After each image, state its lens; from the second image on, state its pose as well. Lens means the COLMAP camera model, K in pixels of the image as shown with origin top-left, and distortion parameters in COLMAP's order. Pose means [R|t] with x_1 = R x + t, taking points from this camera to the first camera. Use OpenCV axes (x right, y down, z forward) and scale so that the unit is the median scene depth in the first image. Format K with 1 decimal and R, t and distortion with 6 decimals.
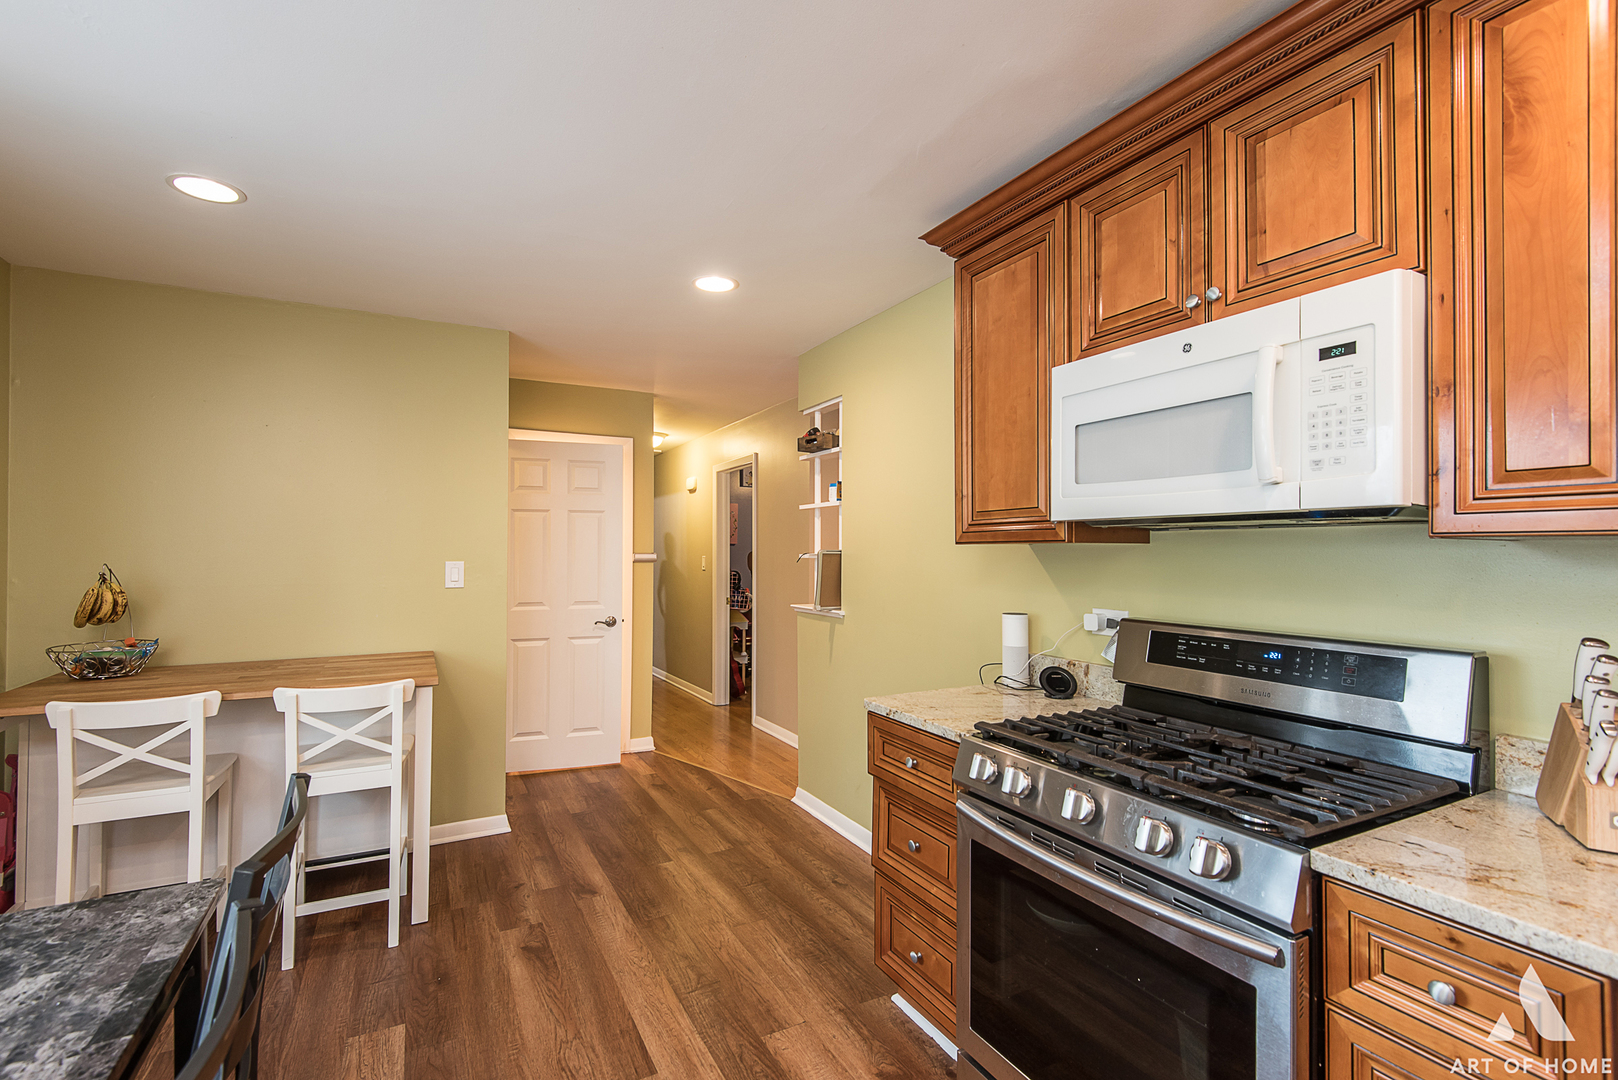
lens RADIAL K [[775.0, 0, 700.0], [0, 775.0, 543.2], [0, 0, 1]] dist [0.041116, 0.012767]
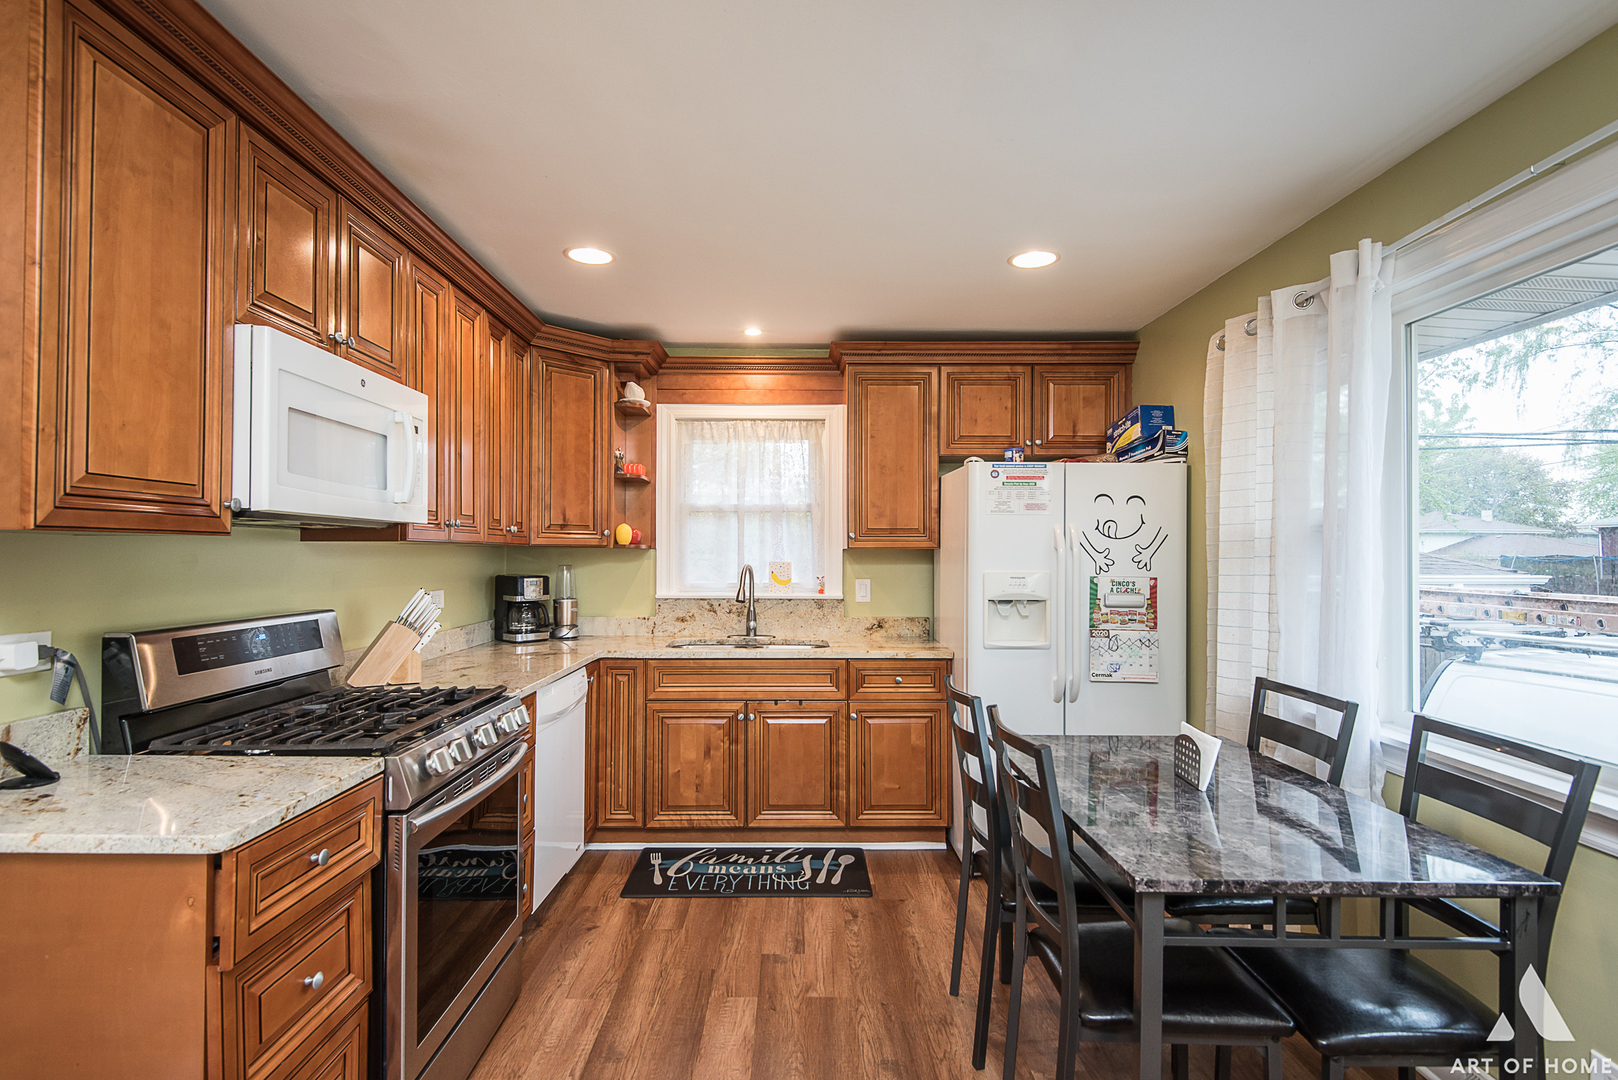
lens RADIAL K [[817.4, 0, 809.0], [0, 817.4, 540.0], [0, 0, 1]] dist [0.049354, -0.032014]
pose [[-0.943726, -0.007727, 0.330637, -0.476098], [-0.017064, 0.999533, -0.025346, 0.017151], [-0.330287, -0.029562, -0.943418, 2.033241]]
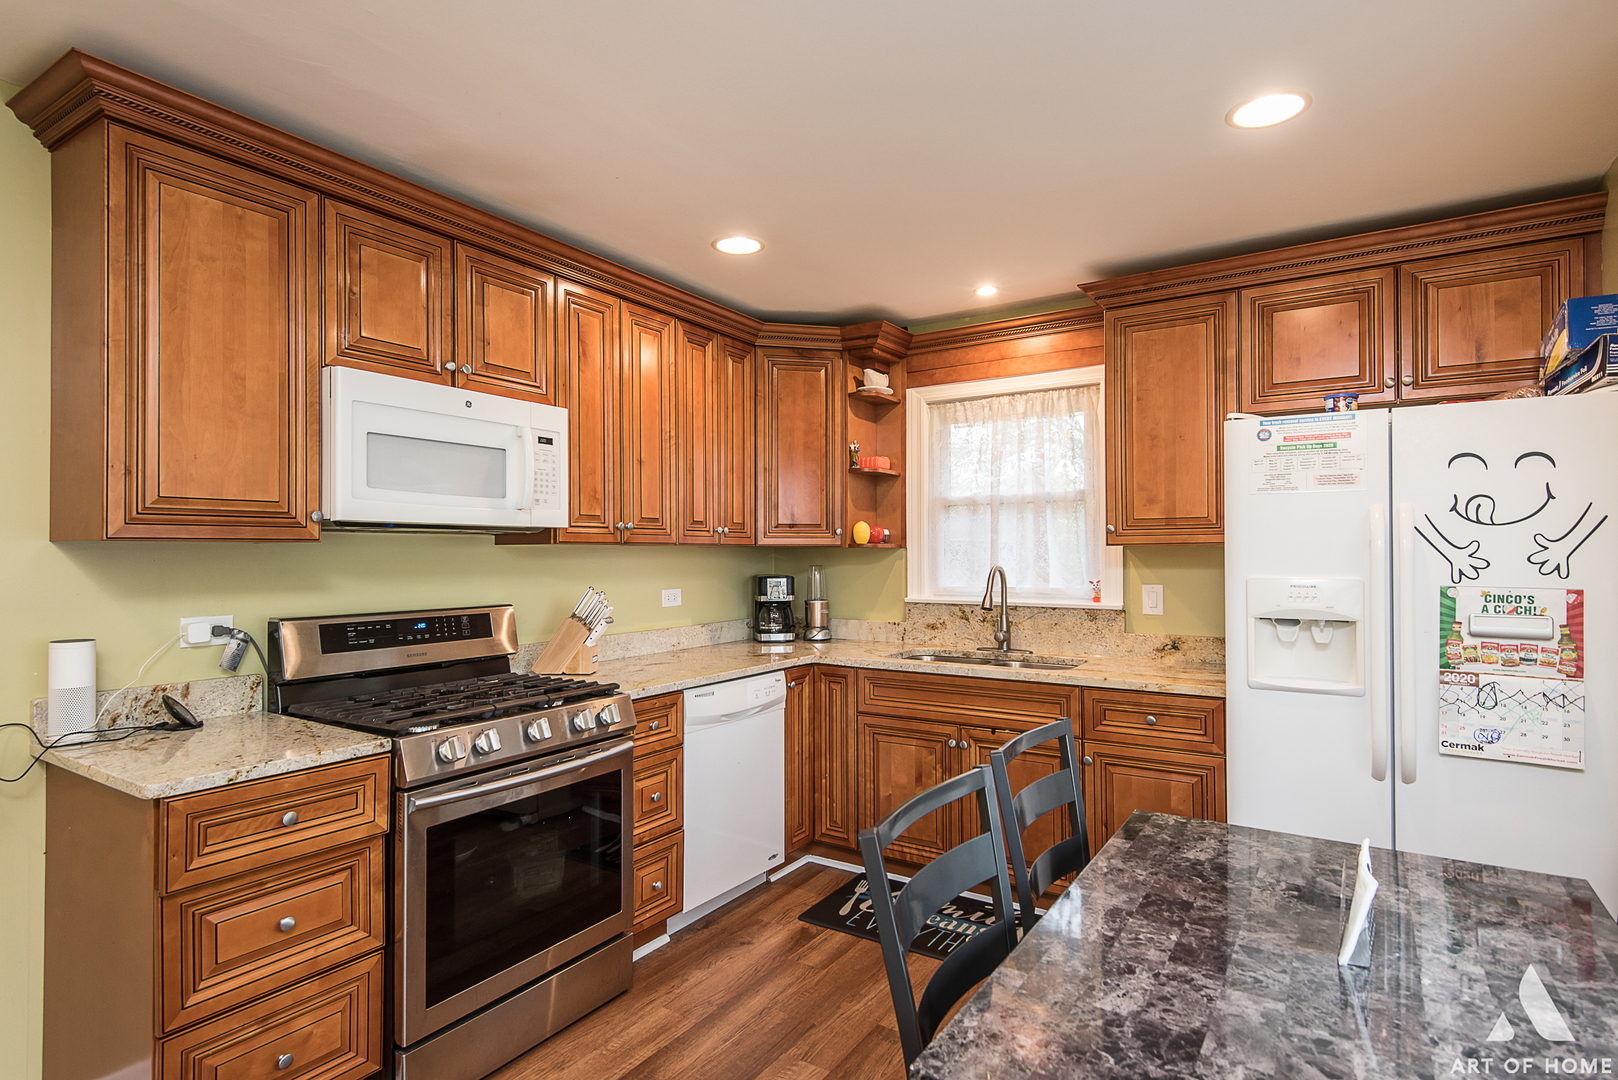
lens RADIAL K [[852.8, 0, 809.0], [0, 852.8, 540.0], [0, 0, 1]] dist [0.046410, -0.034304]
pose [[-0.595277, 0.003579, 0.803513, -0.965698], [-0.012678, 0.999824, -0.013846, 0.002980], [-0.803420, -0.018429, -0.595127, 1.454740]]
